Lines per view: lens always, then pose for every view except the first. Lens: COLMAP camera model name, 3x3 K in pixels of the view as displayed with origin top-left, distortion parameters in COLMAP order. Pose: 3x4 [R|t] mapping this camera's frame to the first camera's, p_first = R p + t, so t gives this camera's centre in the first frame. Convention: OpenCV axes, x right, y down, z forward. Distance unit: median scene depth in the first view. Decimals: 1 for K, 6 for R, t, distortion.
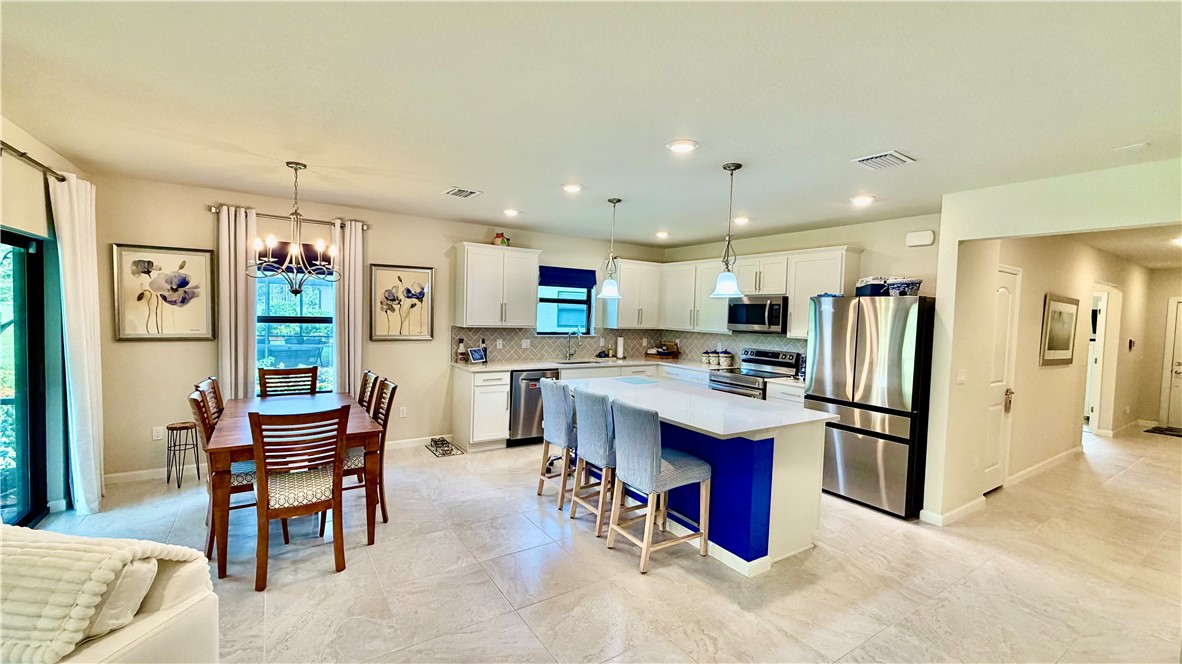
lens RADIAL K [[483.6, 0, 587.5], [0, 483.6, 331.7], [0, 0, 1]] dist [0.000318, 0.000129]
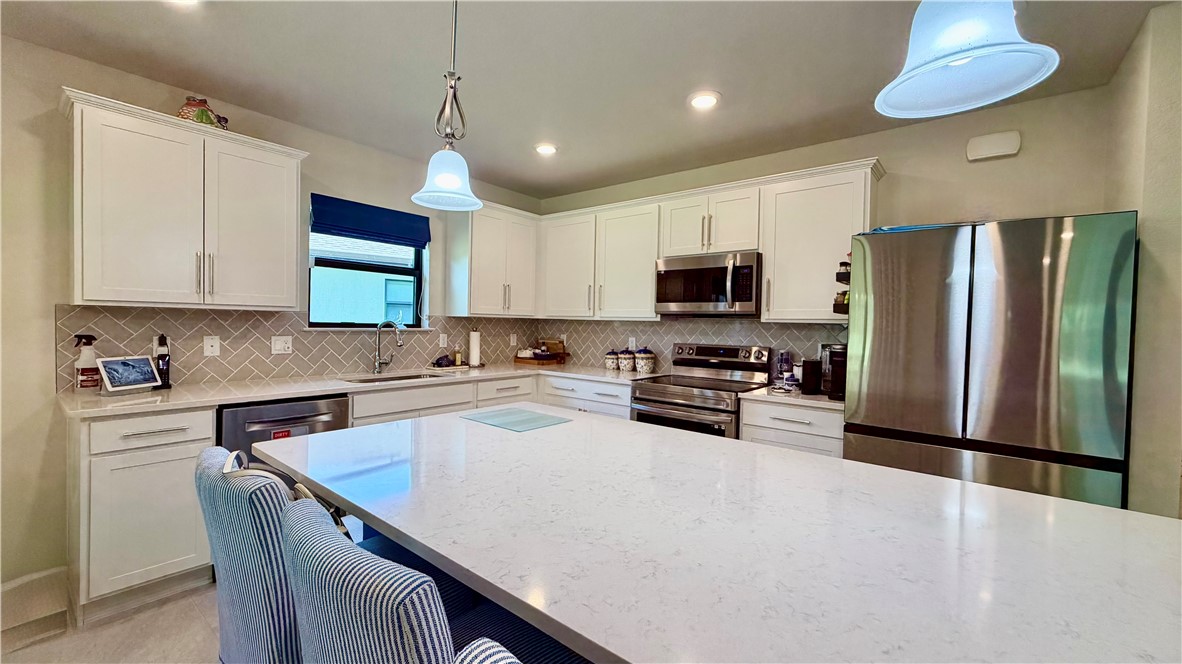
lens RADIAL K [[469.2, 0, 591.0], [0, 469.2, 332.0], [0, 0, 1]] dist [0.000400, 0.000035]
pose [[0.949720, -0.015496, 0.312718, 0.027234], [0.019474, 0.999764, -0.009600, 0.024414], [-0.312495, 0.015207, 0.949798, 0.477345]]
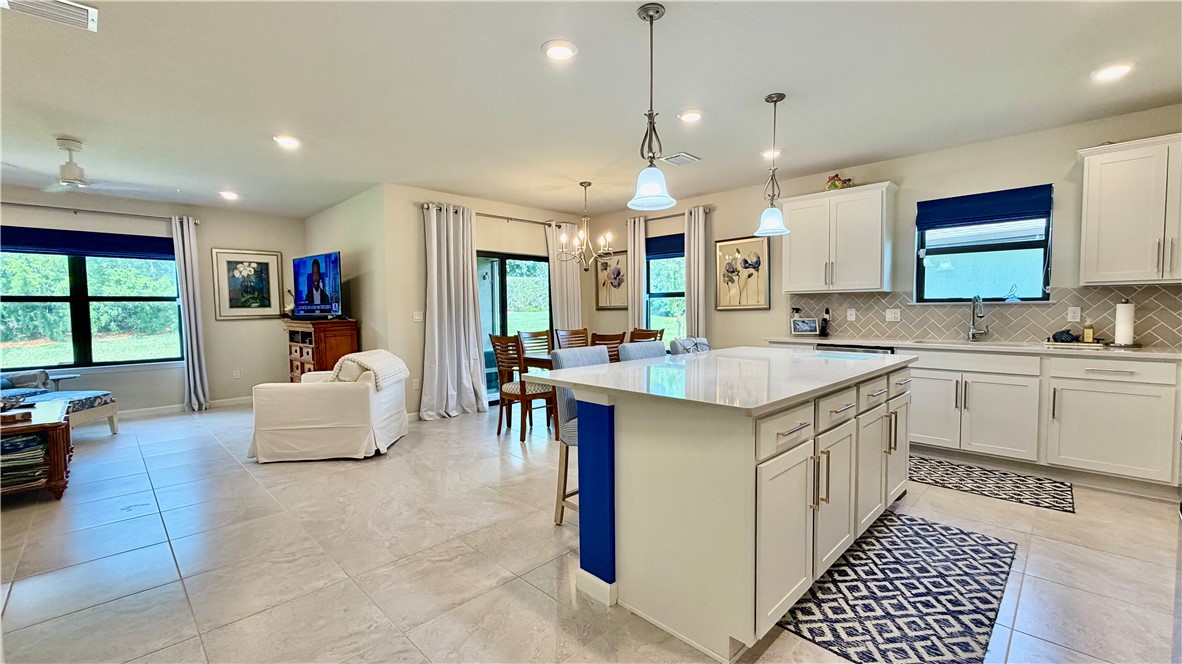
lens RADIAL K [[483.6, 0, 587.5], [0, 483.6, 331.7], [0, 0, 1]] dist [0.000318, 0.000129]
pose [[0.212658, 0.015527, -0.977003, 0.531472], [-0.023006, 0.999676, 0.010880, 0.057522], [0.976856, 0.020164, 0.212946, 0.431745]]
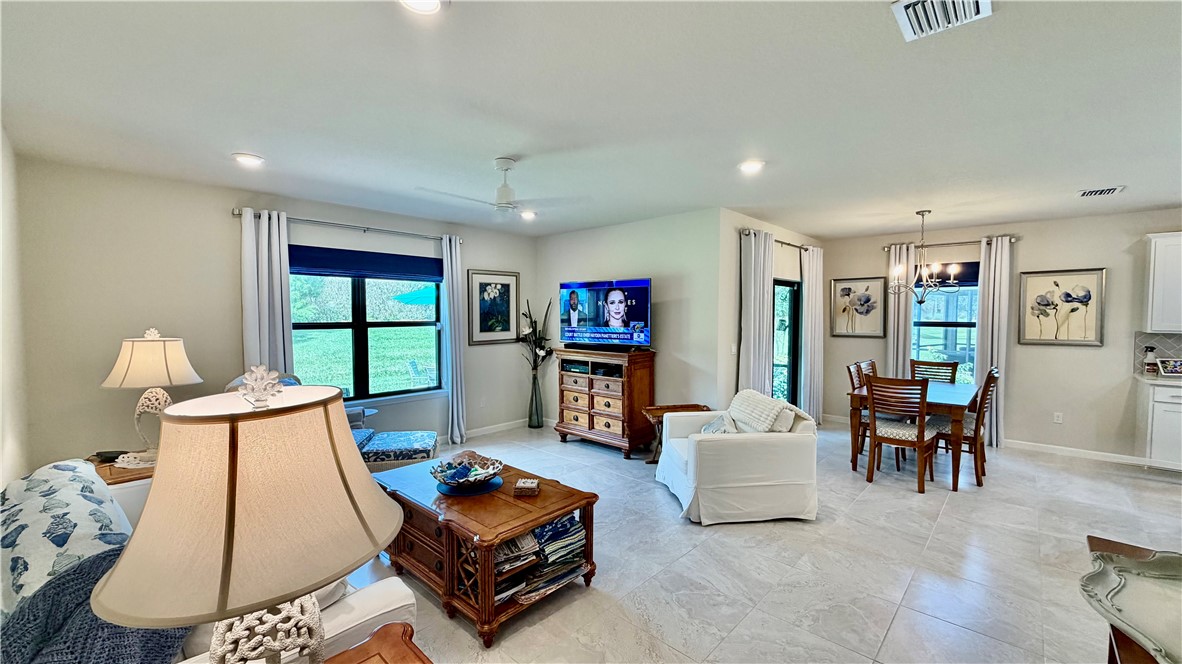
lens RADIAL K [[469.2, 0, 591.0], [0, 469.2, 332.0], [0, 0, 1]] dist [0.000400, 0.000035]
pose [[0.240432, 0.009738, -0.970617, 0.304967], [-0.035601, 0.999365, 0.001208, 0.022661], [0.970013, 0.034265, 0.240626, -0.156823]]
